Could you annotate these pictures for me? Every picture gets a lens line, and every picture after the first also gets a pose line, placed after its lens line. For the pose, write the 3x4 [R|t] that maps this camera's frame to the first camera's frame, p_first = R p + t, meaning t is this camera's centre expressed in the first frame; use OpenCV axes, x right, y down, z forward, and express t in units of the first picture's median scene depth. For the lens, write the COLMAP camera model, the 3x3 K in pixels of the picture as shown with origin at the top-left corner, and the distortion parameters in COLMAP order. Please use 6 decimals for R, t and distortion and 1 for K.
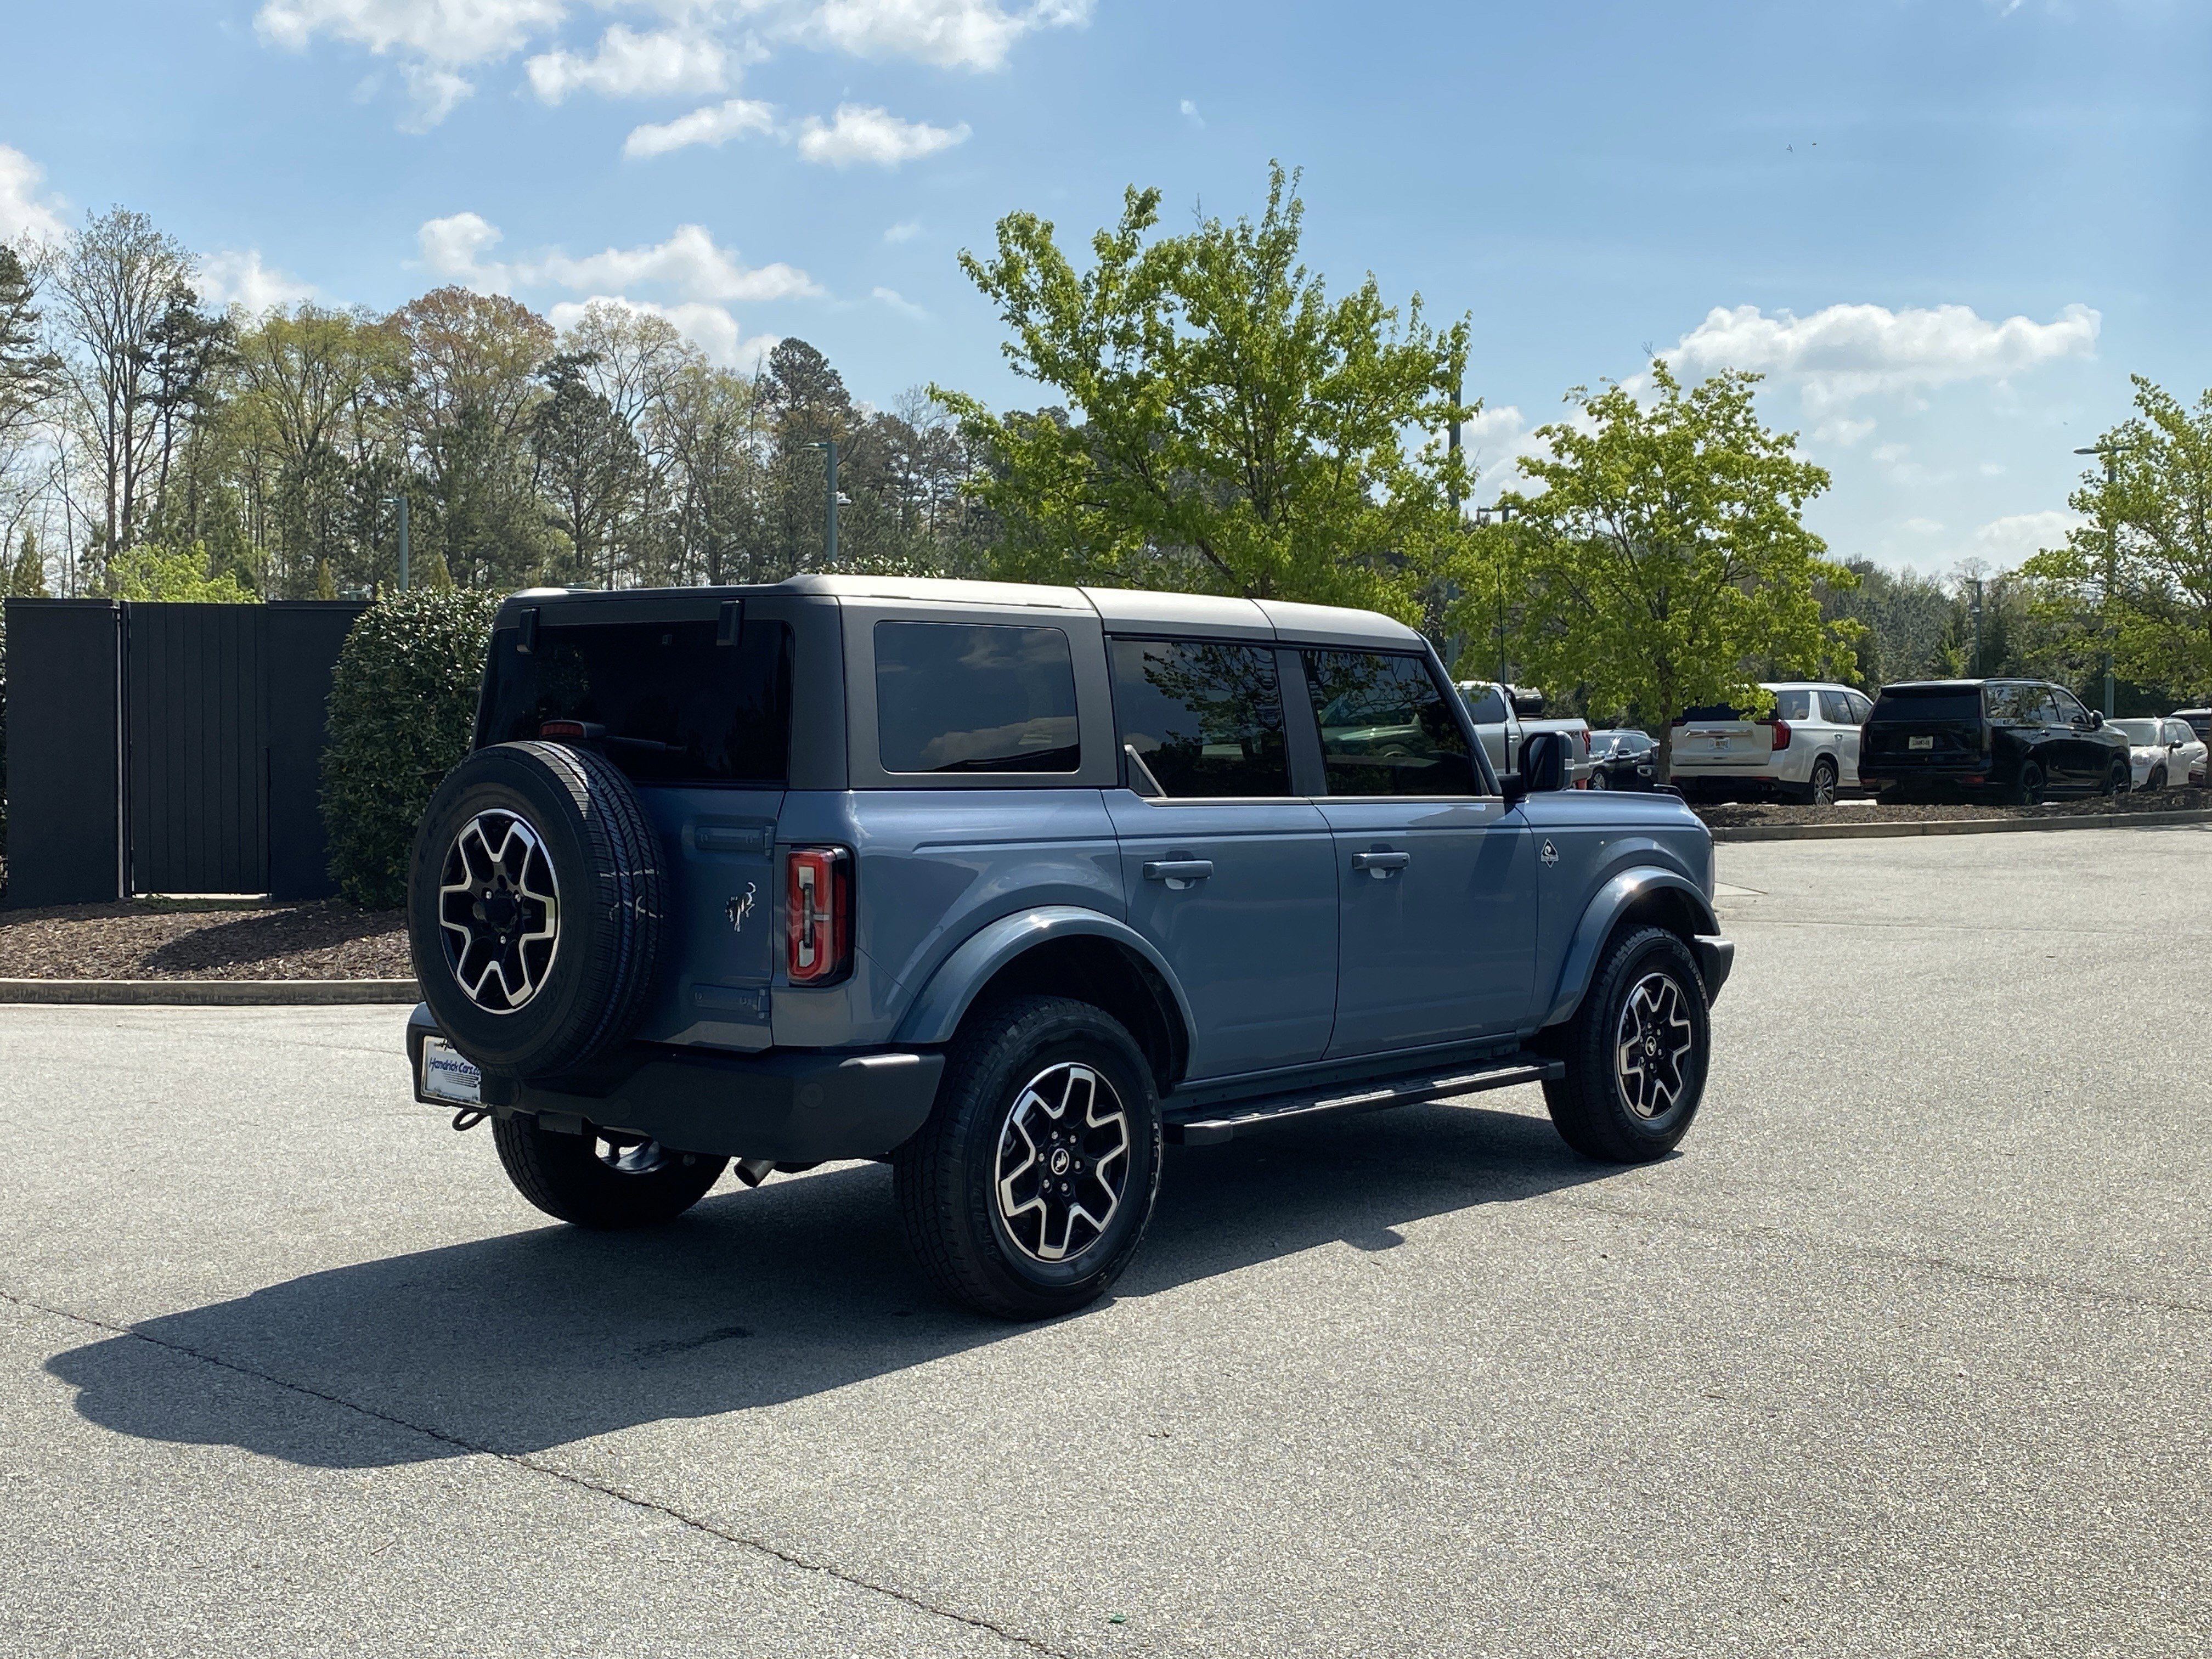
lens RADIAL K [[2481.4, 0, 1106.0], [0, 2481.4, 829.5], [0, 0, 1]] dist [-0.007224, -0.006898]
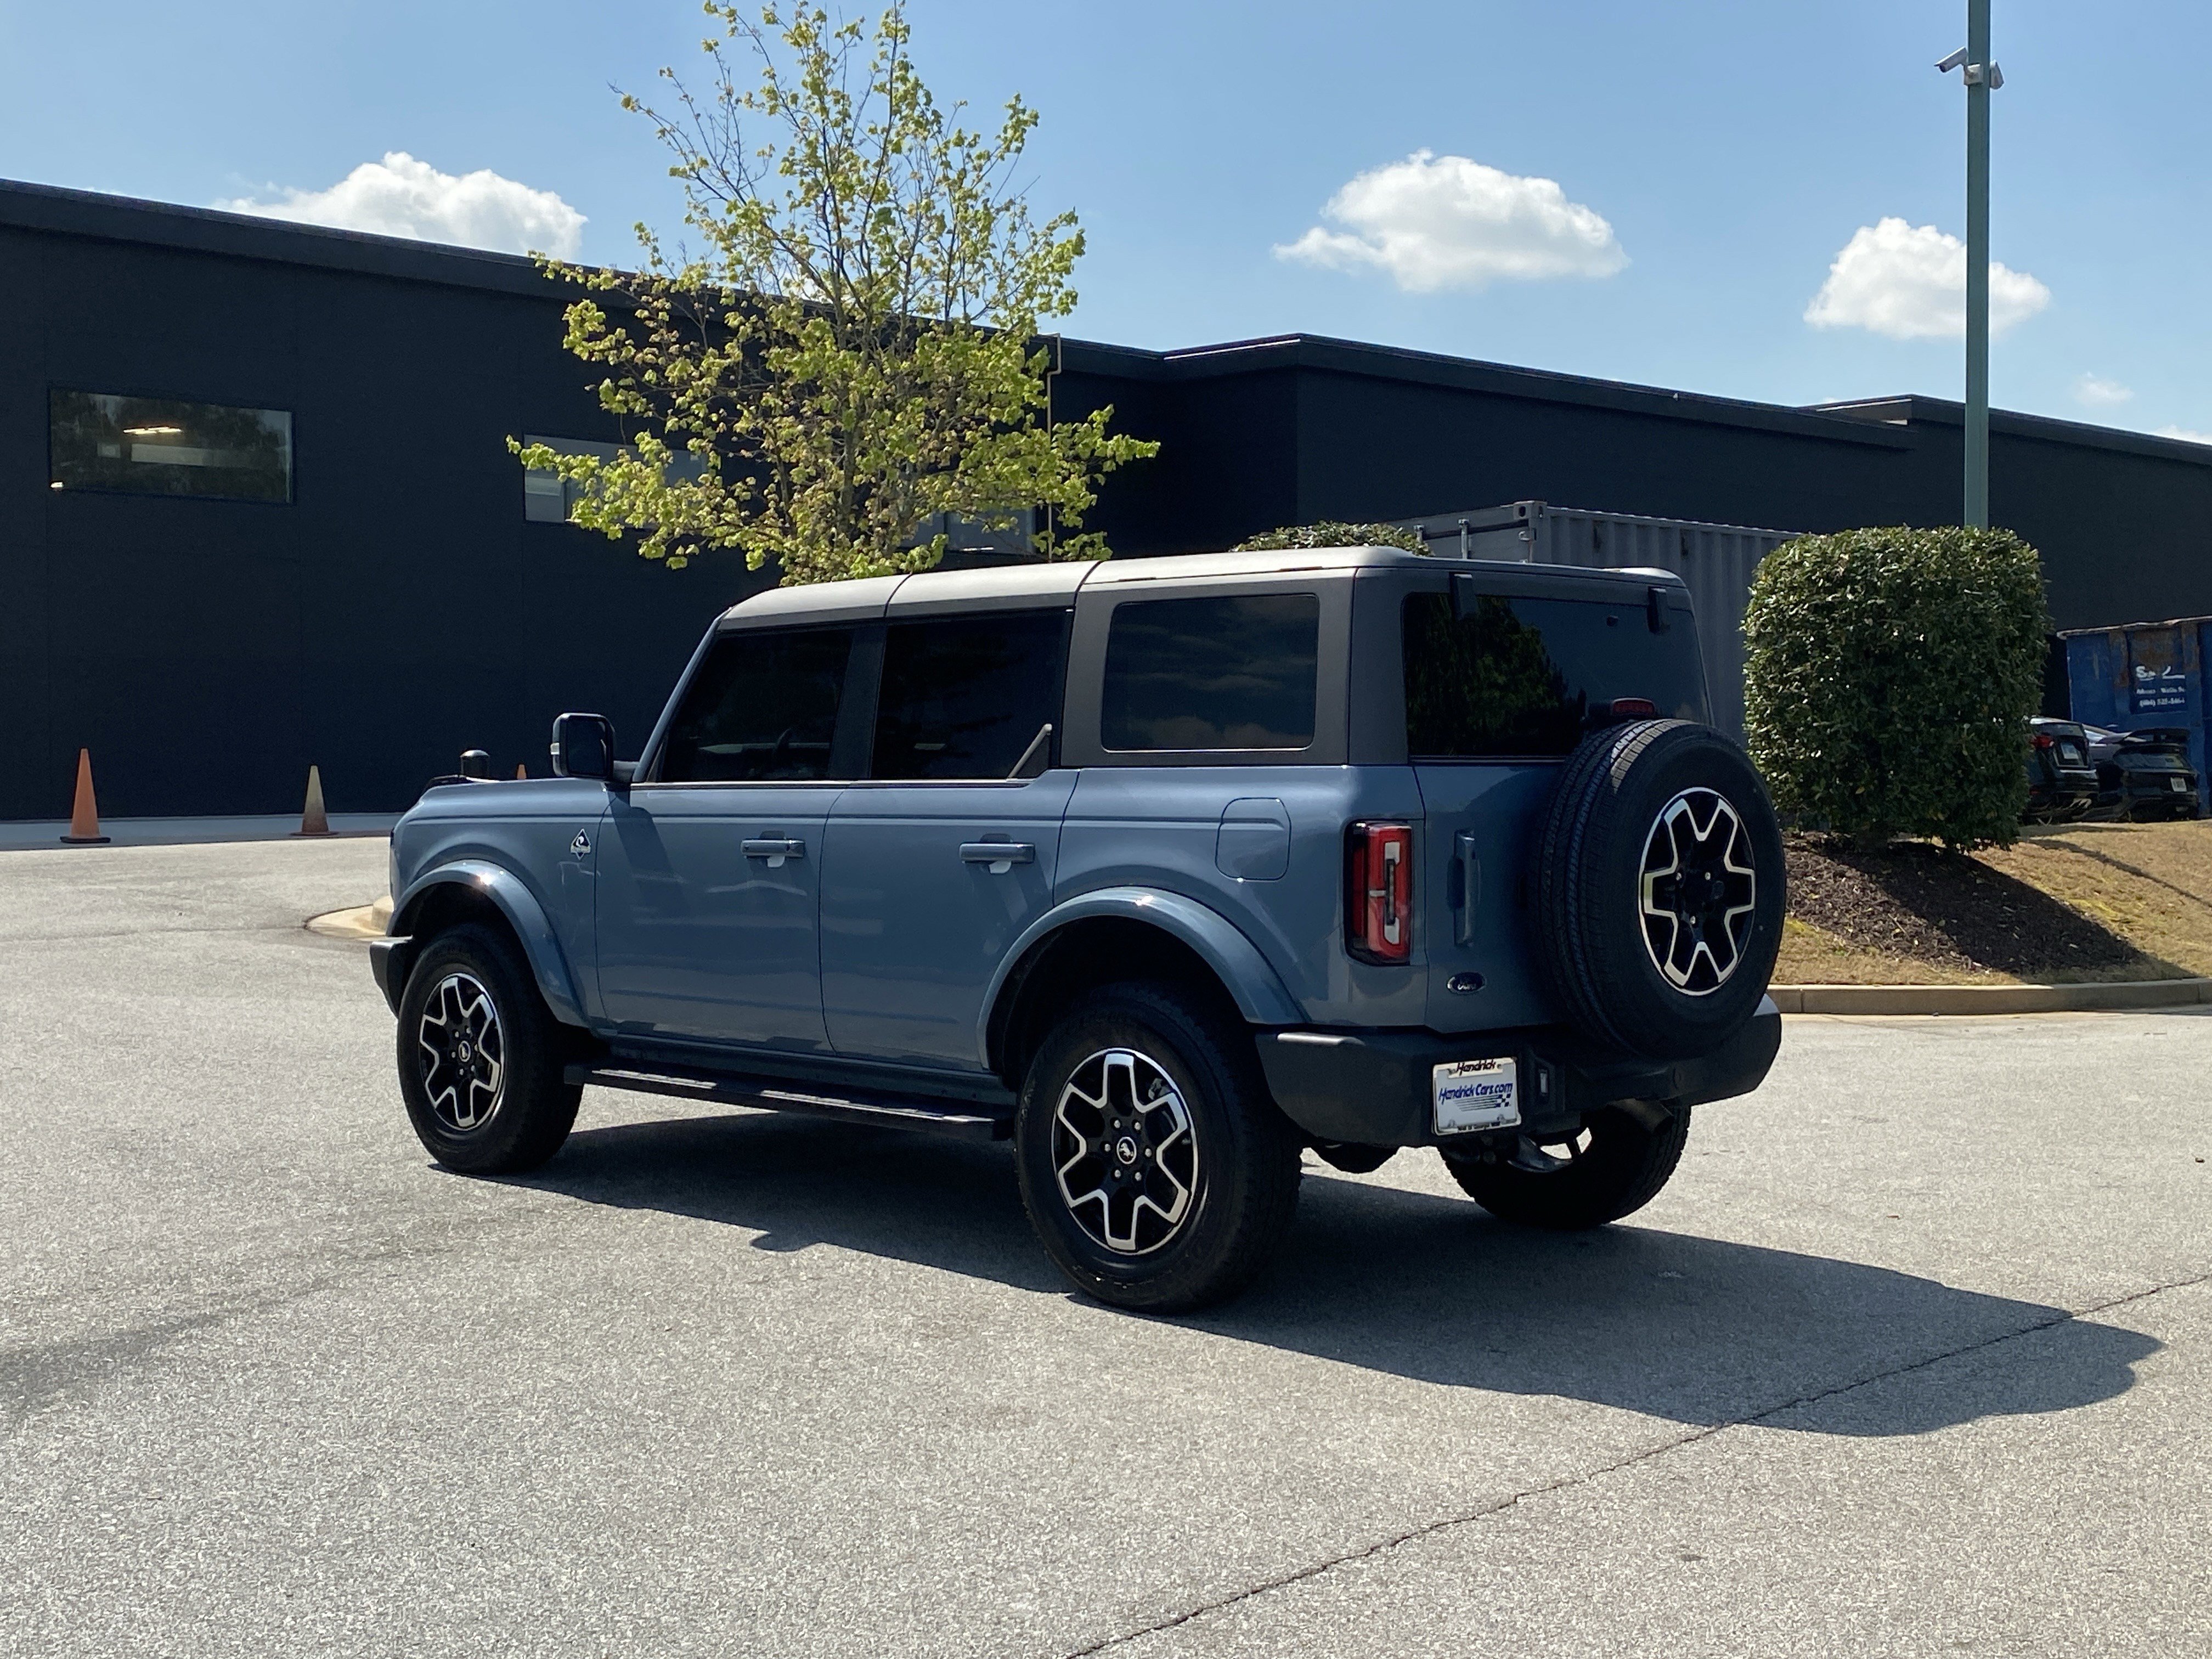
lens RADIAL K [[2678.3, 0, 1106.0], [0, 2678.3, 829.5], [0, 0, 1]] dist [0.075679, 0.000198]
pose [[0.077945, -0.028406, 0.996553, -1.311550], [0.039124, 0.998911, 0.025413, -0.027363], [-0.996190, 0.037008, 0.078972, 1.136833]]
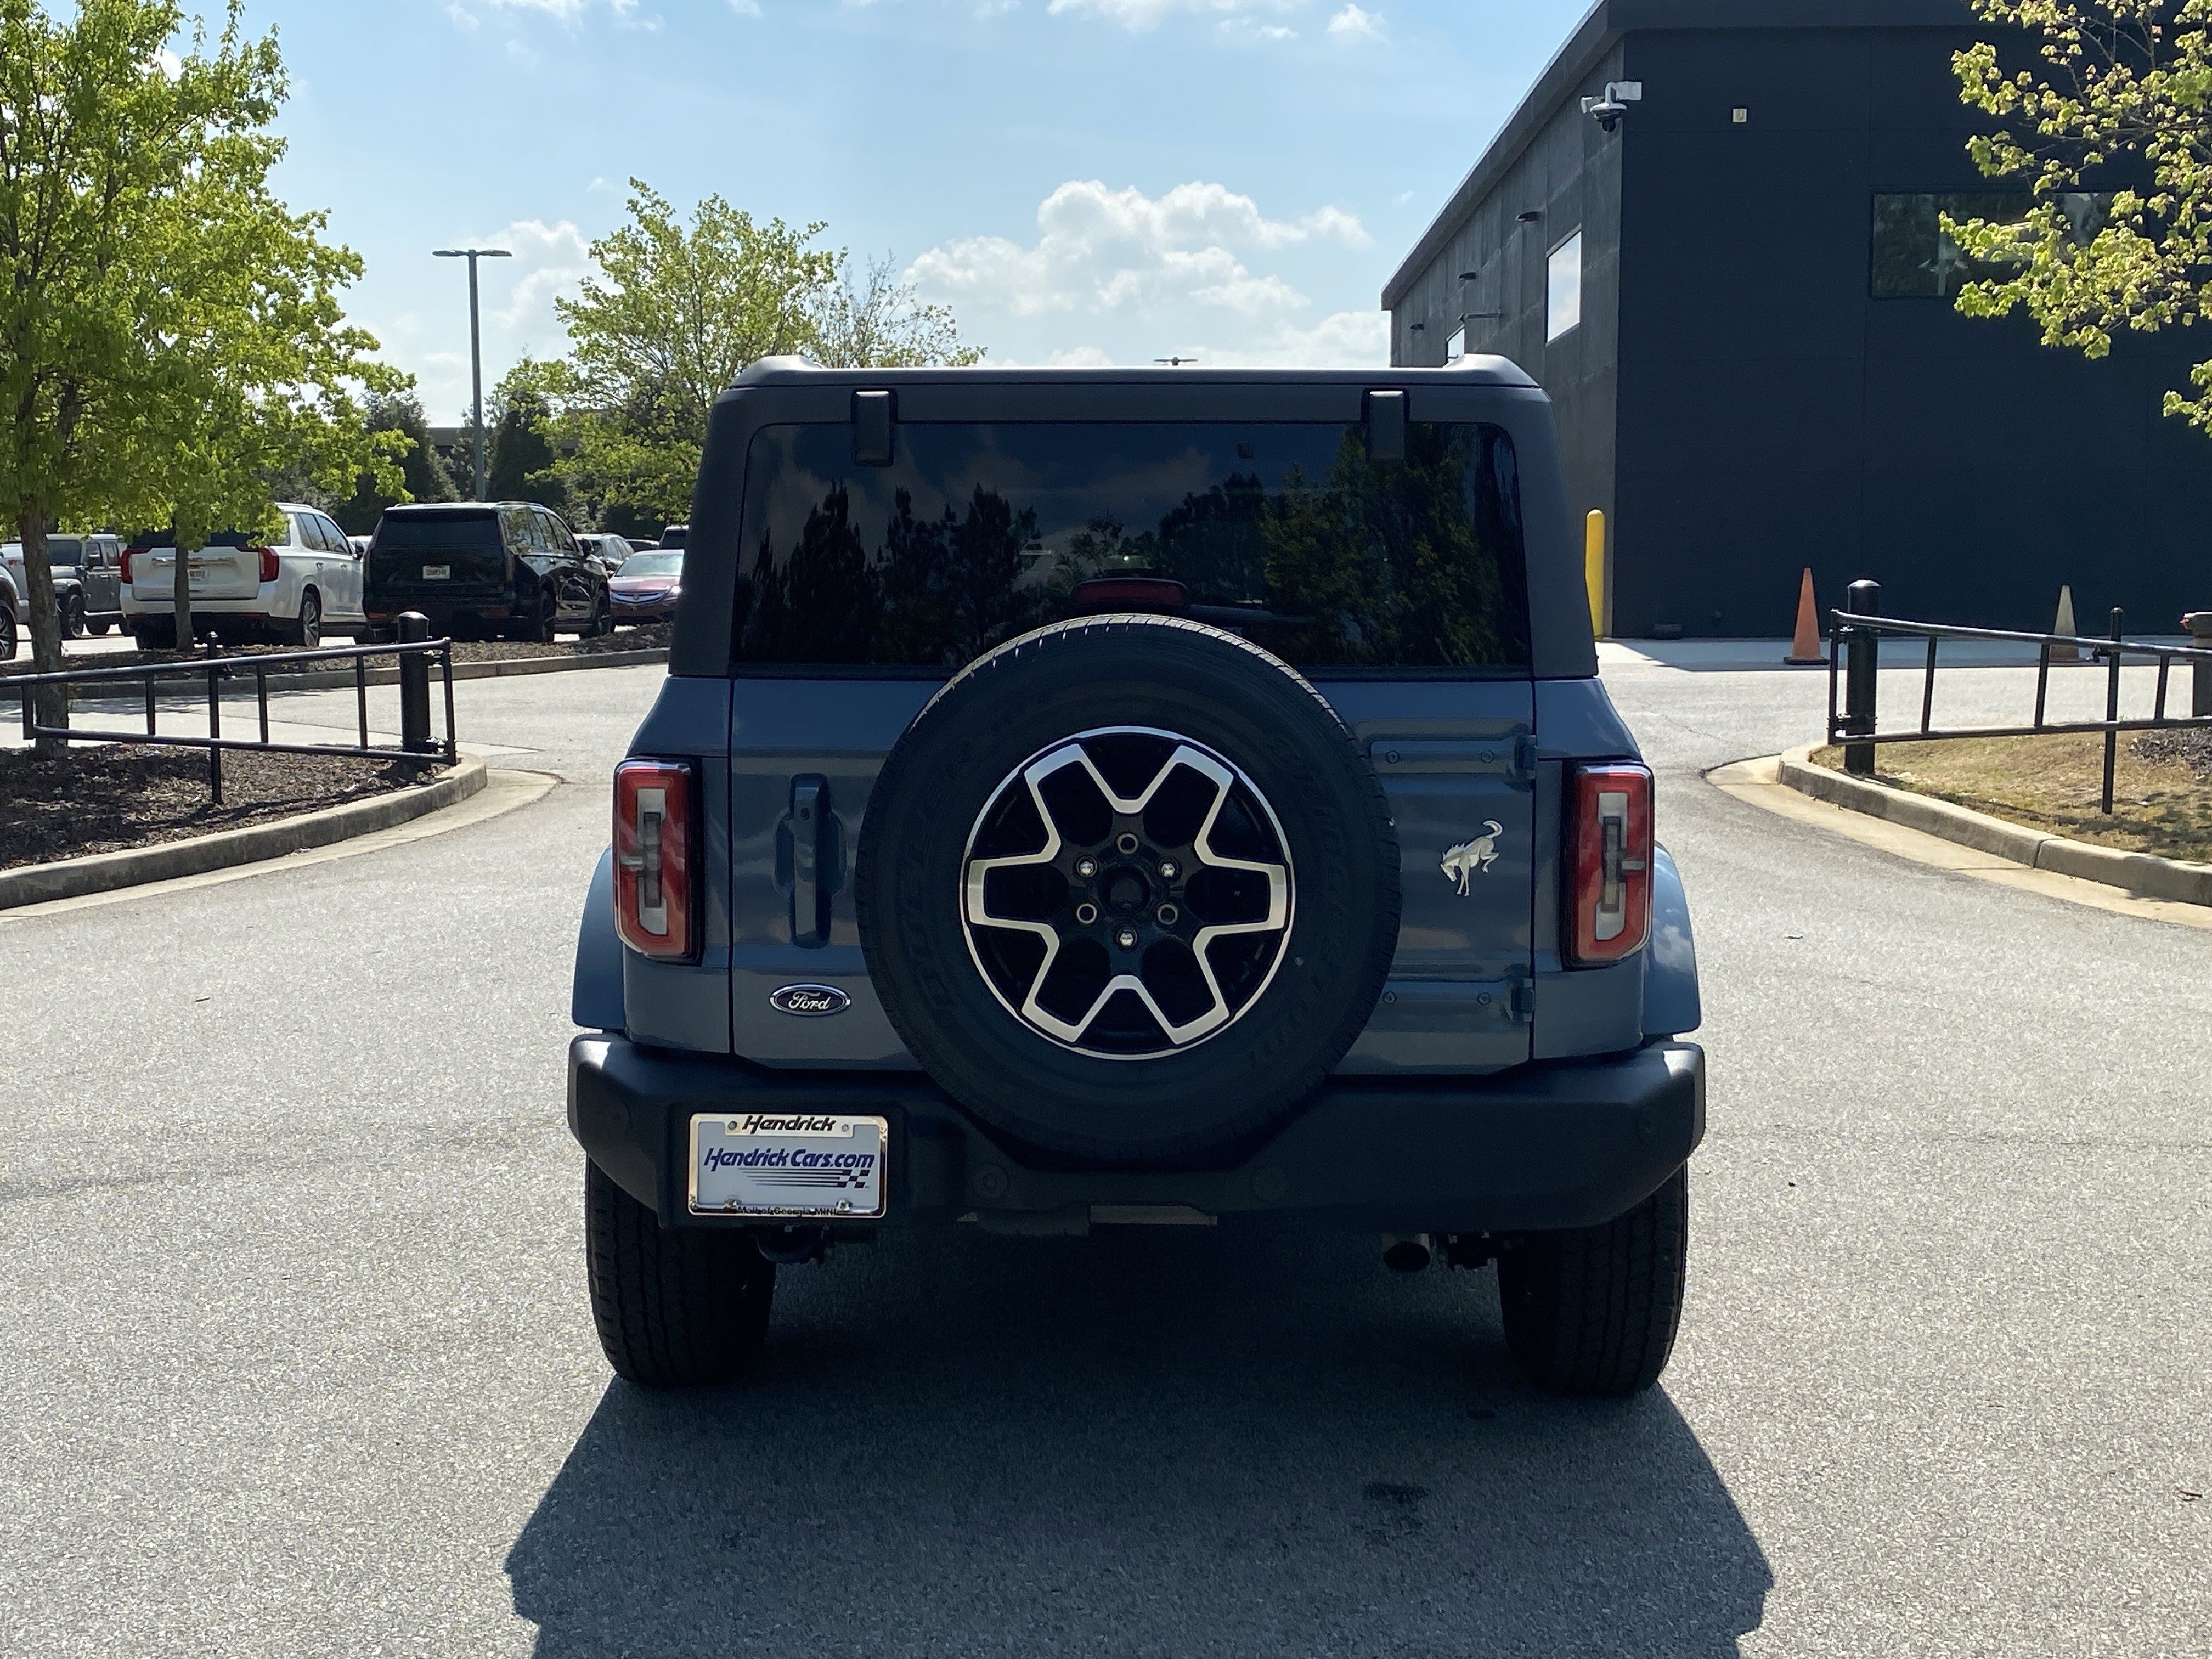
lens RADIAL K [[2713.3, 0, 1102.3], [0, 2713.3, 796.7], [0, 0, 1]] dist [0.170717, -0.628817]
pose [[0.765549, -0.056732, 0.640871, -0.669268], [0.025506, 0.997998, 0.057877, -0.029193], [-0.642872, -0.027962, 0.765463, 0.488287]]
